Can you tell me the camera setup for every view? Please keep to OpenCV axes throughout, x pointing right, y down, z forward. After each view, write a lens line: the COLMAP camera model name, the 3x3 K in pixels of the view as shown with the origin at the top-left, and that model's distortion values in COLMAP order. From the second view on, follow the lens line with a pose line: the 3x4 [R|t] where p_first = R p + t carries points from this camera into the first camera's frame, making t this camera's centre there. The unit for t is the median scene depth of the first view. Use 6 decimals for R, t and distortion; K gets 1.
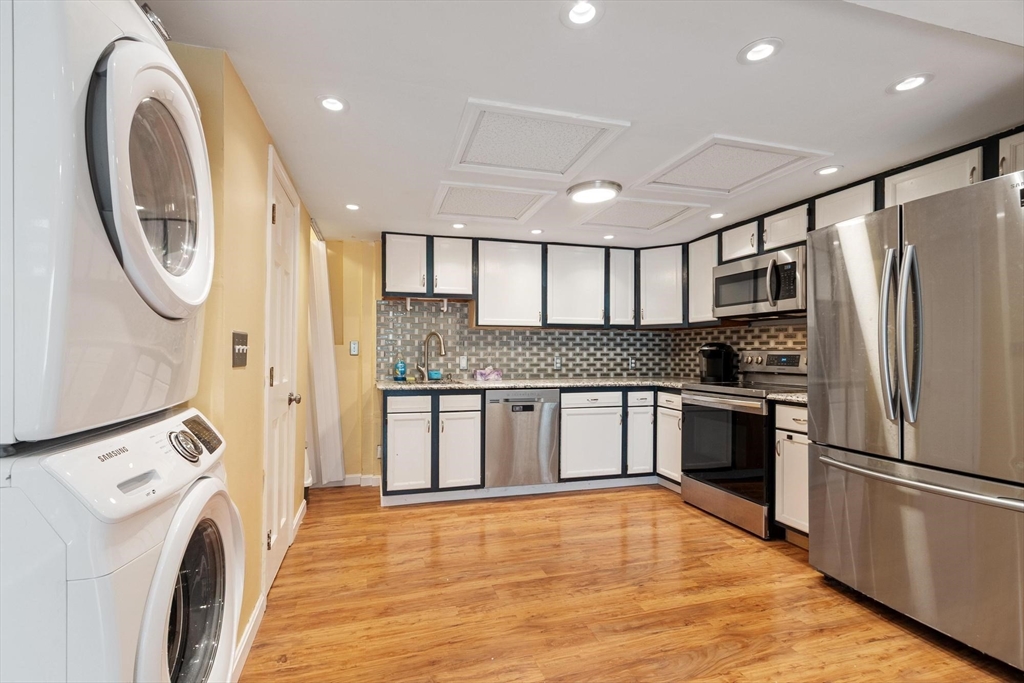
lens RADIAL K [[454.0, 0, 491.9], [0, 454.0, 356.0], [0, 0, 1]] dist [-0.001288, 0.000274]
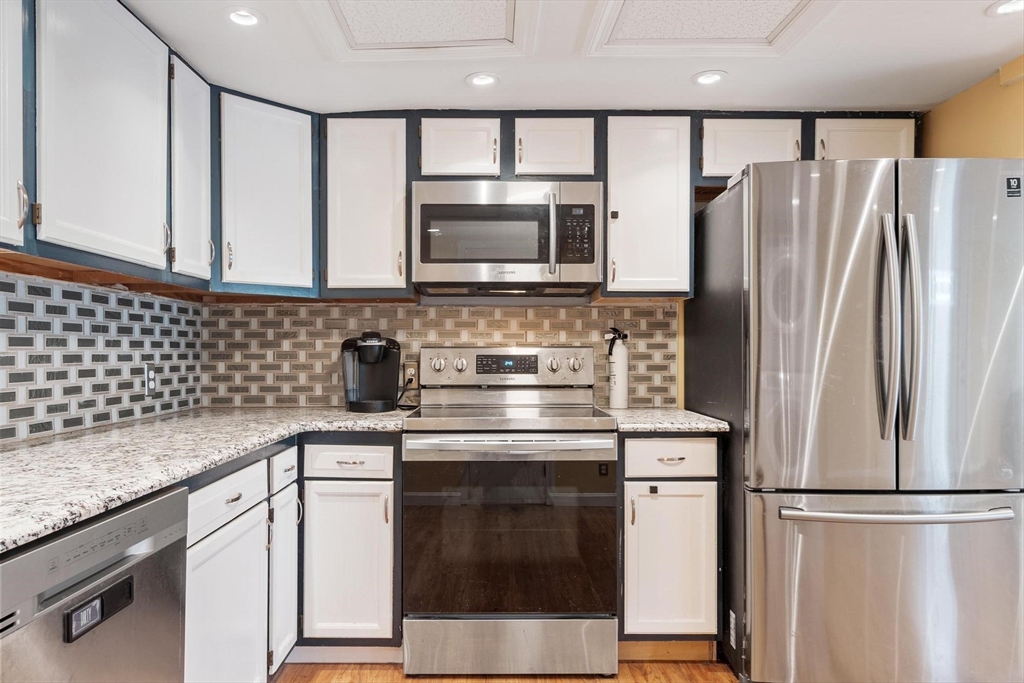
lens RADIAL K [[654.6, 0, 508.1], [0, 654.6, 350.4], [0, 0, 1]] dist [0.017402, 0.000348]
pose [[0.262990, -0.001170, 0.964798, -0.184693], [0.008176, 0.999966, -0.001016, -0.007390], [-0.964764, 0.008155, 0.262991, 0.710916]]
